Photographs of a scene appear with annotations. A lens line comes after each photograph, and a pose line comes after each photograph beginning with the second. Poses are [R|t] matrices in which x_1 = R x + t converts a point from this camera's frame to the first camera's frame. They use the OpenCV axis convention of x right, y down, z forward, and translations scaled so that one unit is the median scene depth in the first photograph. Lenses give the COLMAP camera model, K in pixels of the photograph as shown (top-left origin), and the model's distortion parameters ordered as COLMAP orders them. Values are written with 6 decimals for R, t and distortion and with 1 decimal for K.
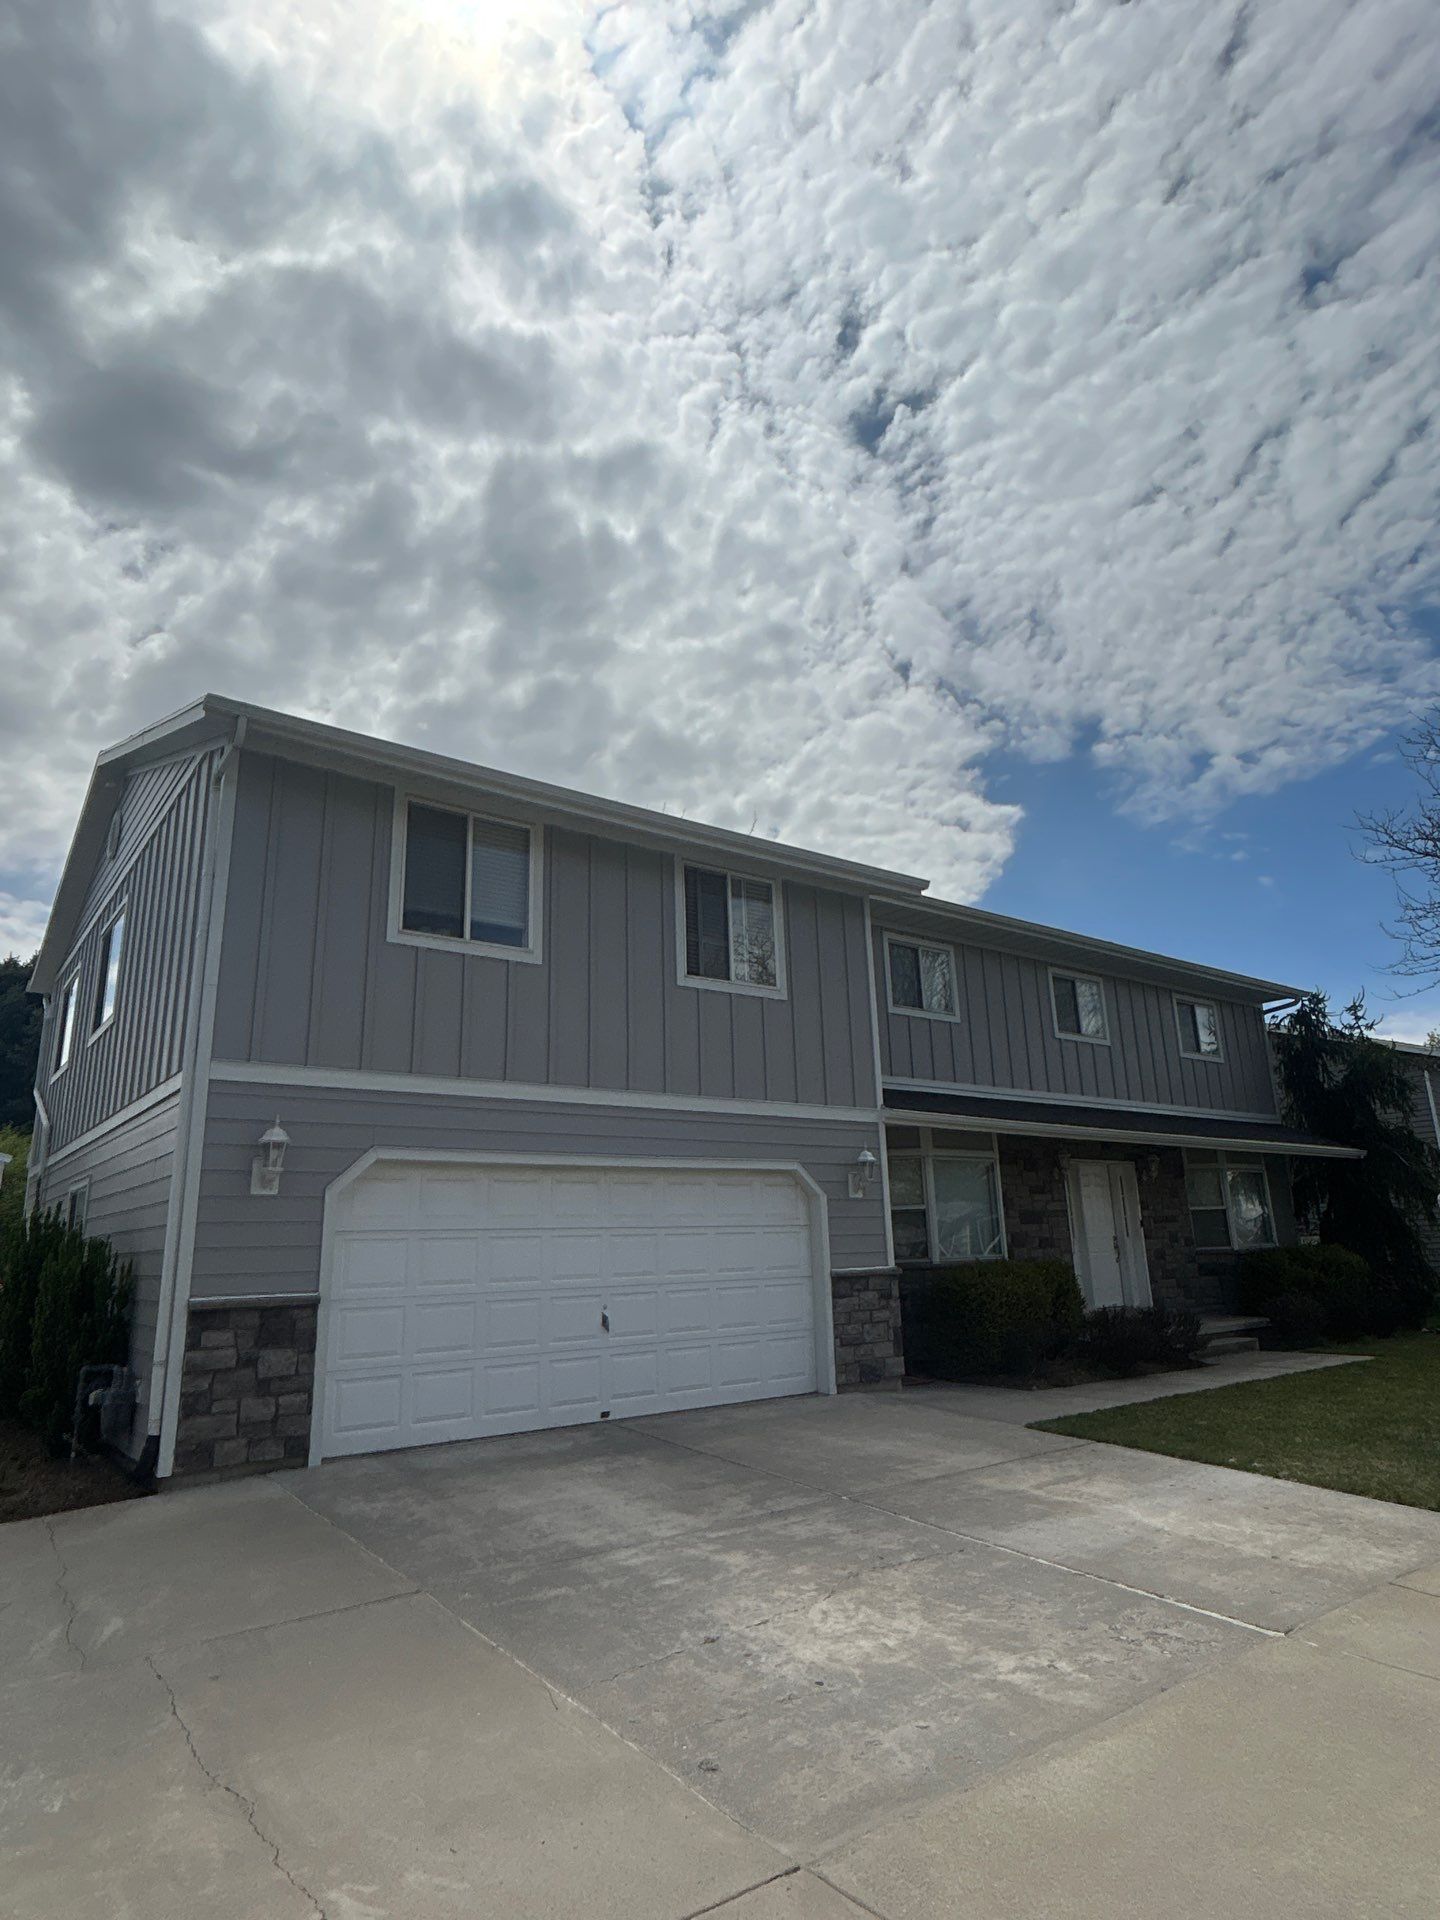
lens RADIAL K [[1078.5, 0, 720.0], [0, 1078.5, 960.0], [0, 0, 1]] dist [-0.012271, 0.002098]
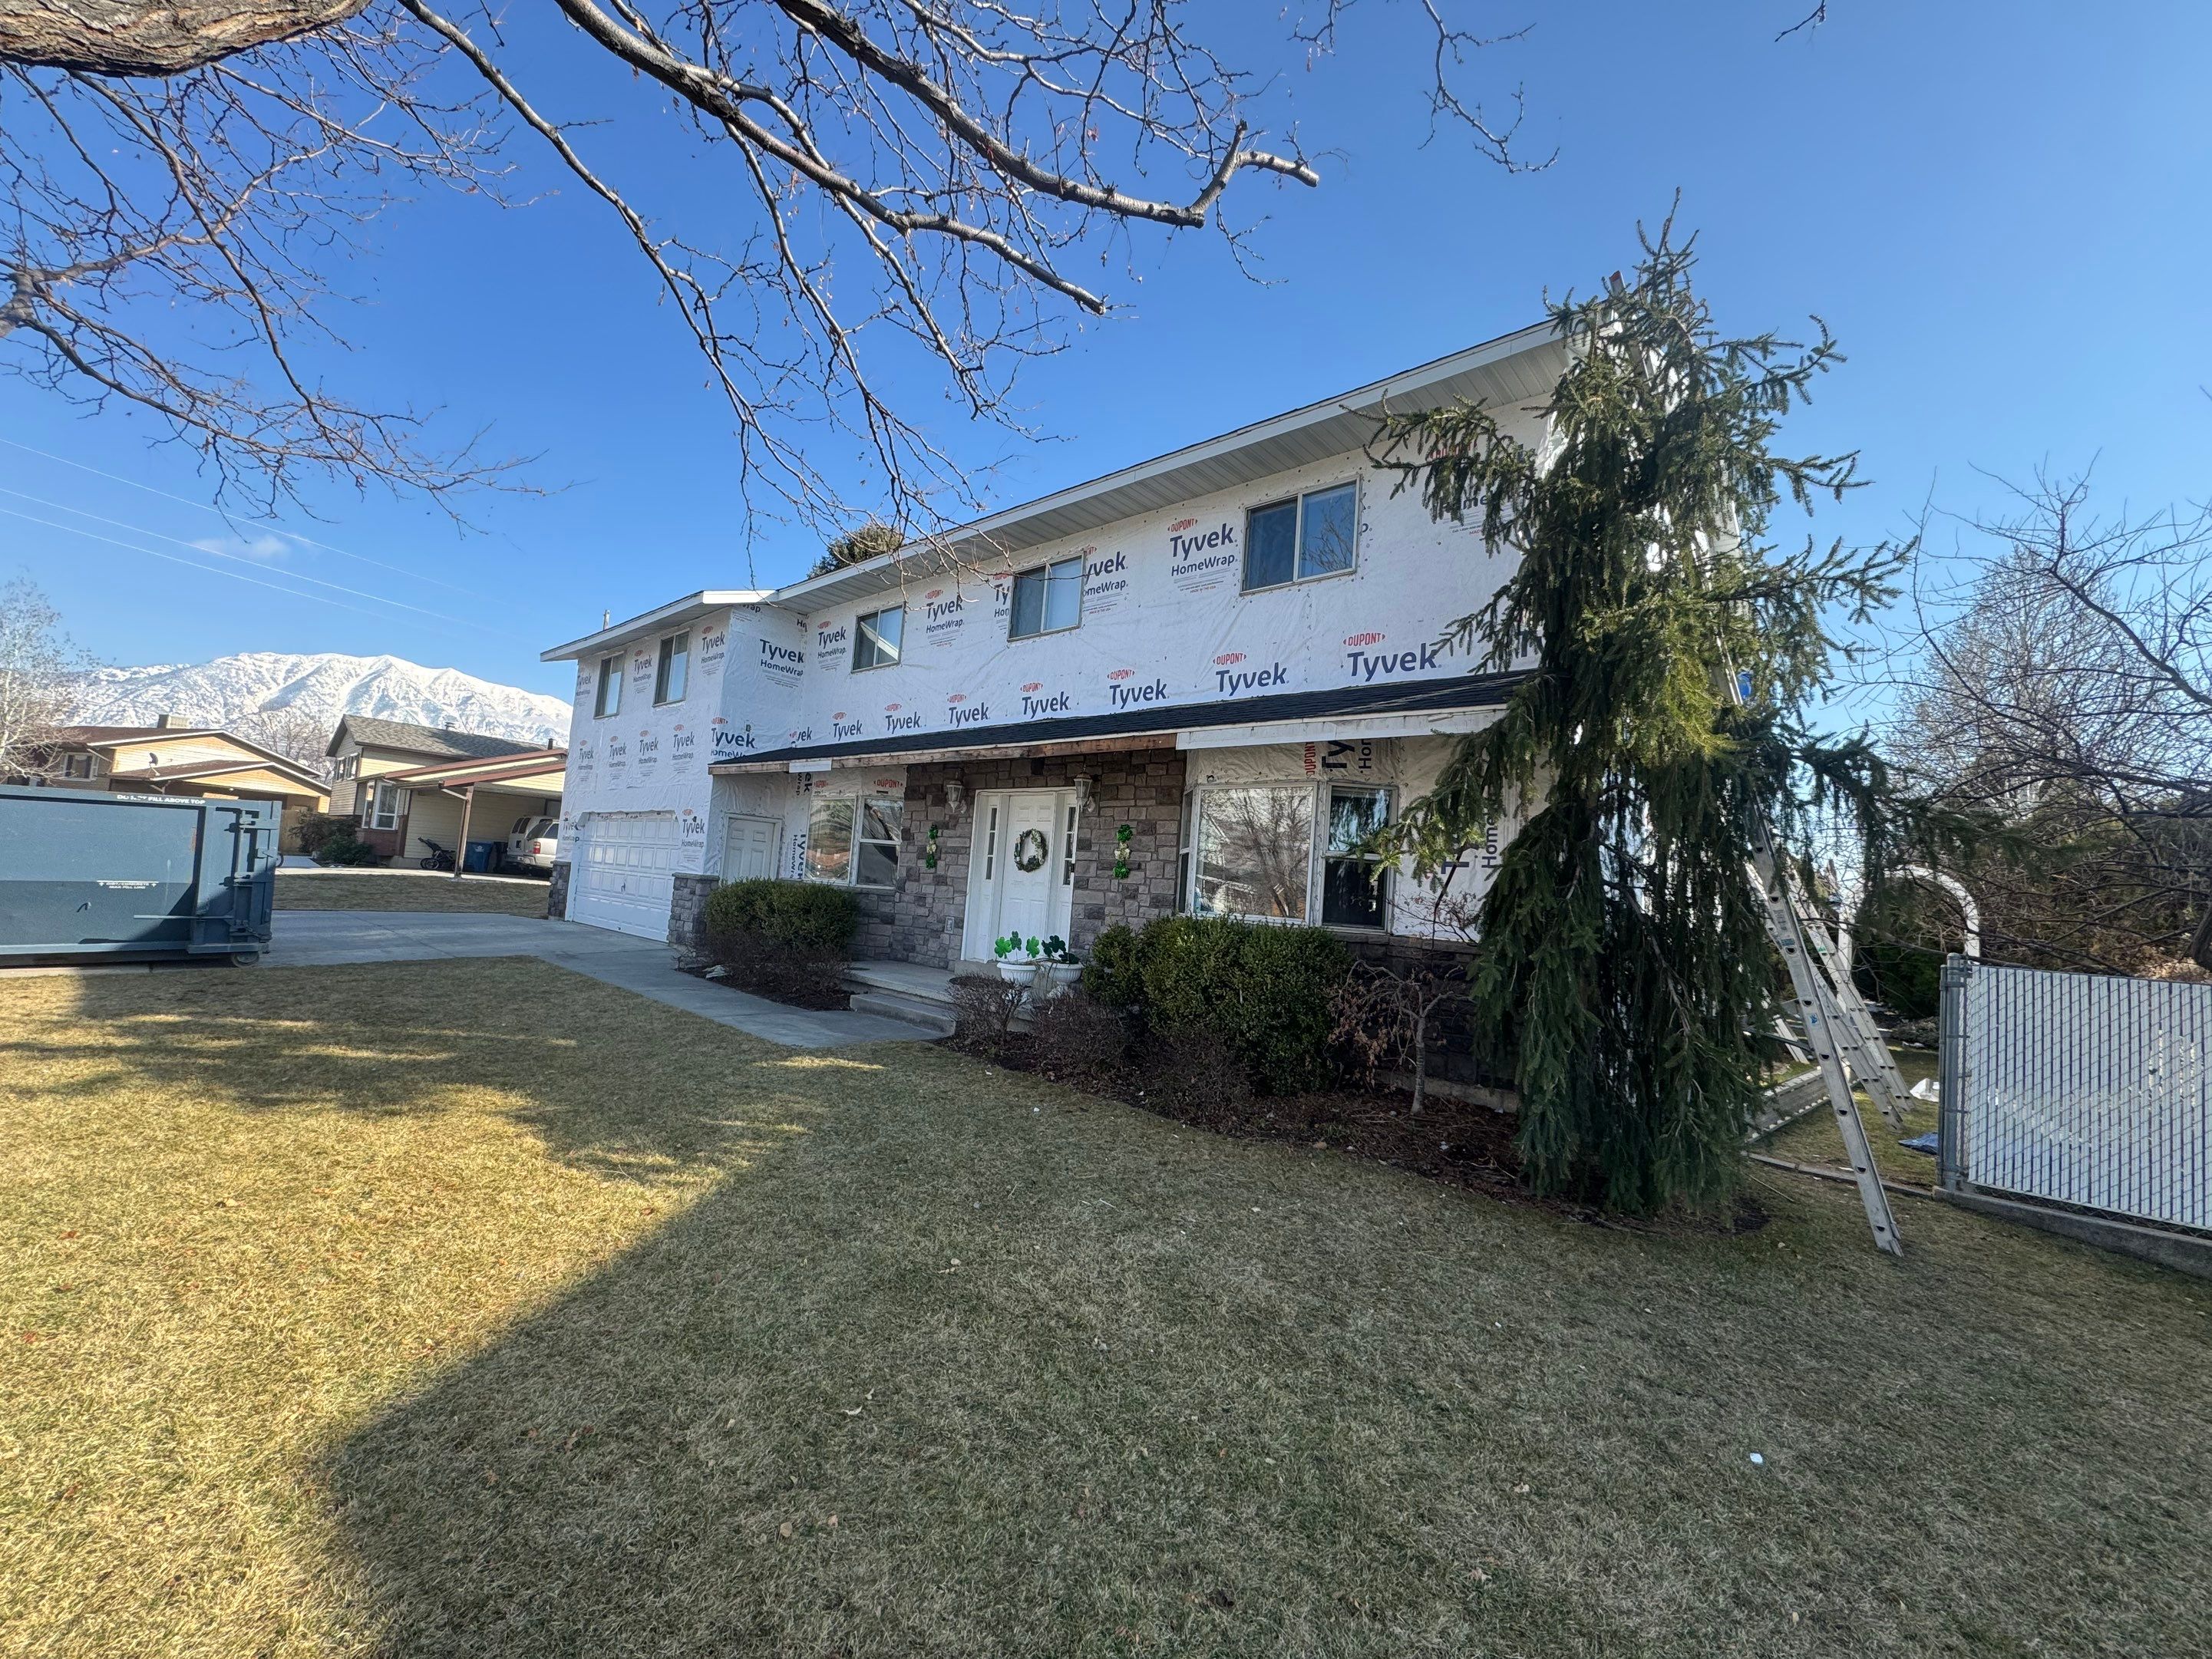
lens RADIAL K [[885.3, 0, 1106.0], [0, 885.3, 829.5], [0, 0, 1]] dist [0.001458, -0.000001]
pose [[0.186996, -0.018168, -0.982193, 1.535681], [0.186403, 0.982321, 0.017319, 0.328583], [0.964514, -0.186322, 0.187077, 1.411129]]
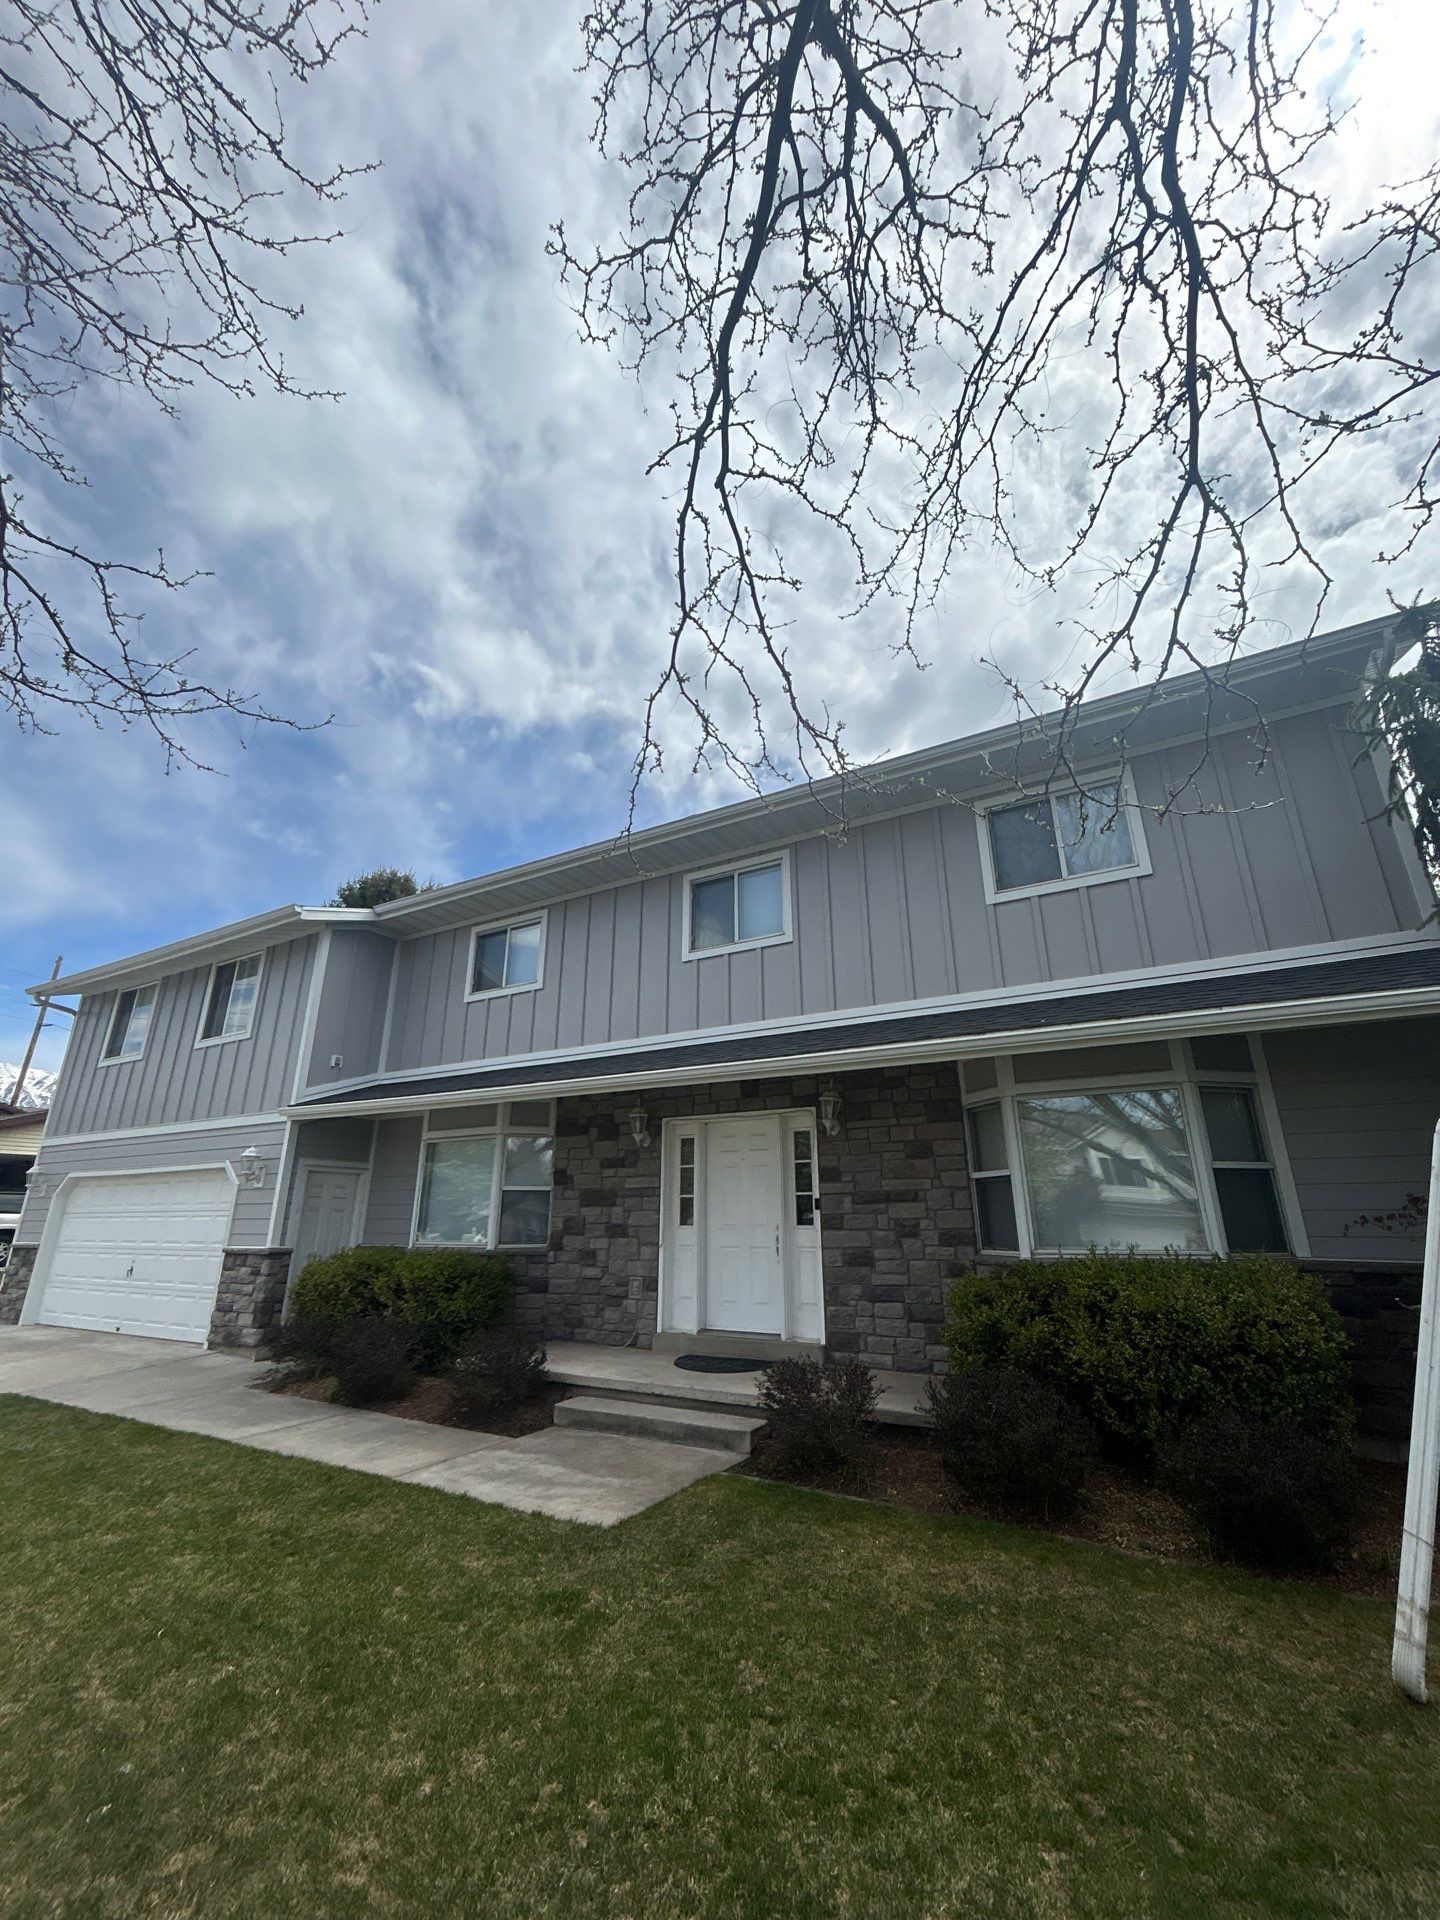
lens RADIAL K [[768.5, 0, 718.5], [0, 768.5, 952.0], [0, 0, 1]] dist [0.001458, -0.000001]
pose [[0.392900, -0.275529, -0.877333, 1.244844], [0.233992, 0.952609, -0.194379, 0.275353], [0.889313, -0.128918, 0.438751, 1.188834]]
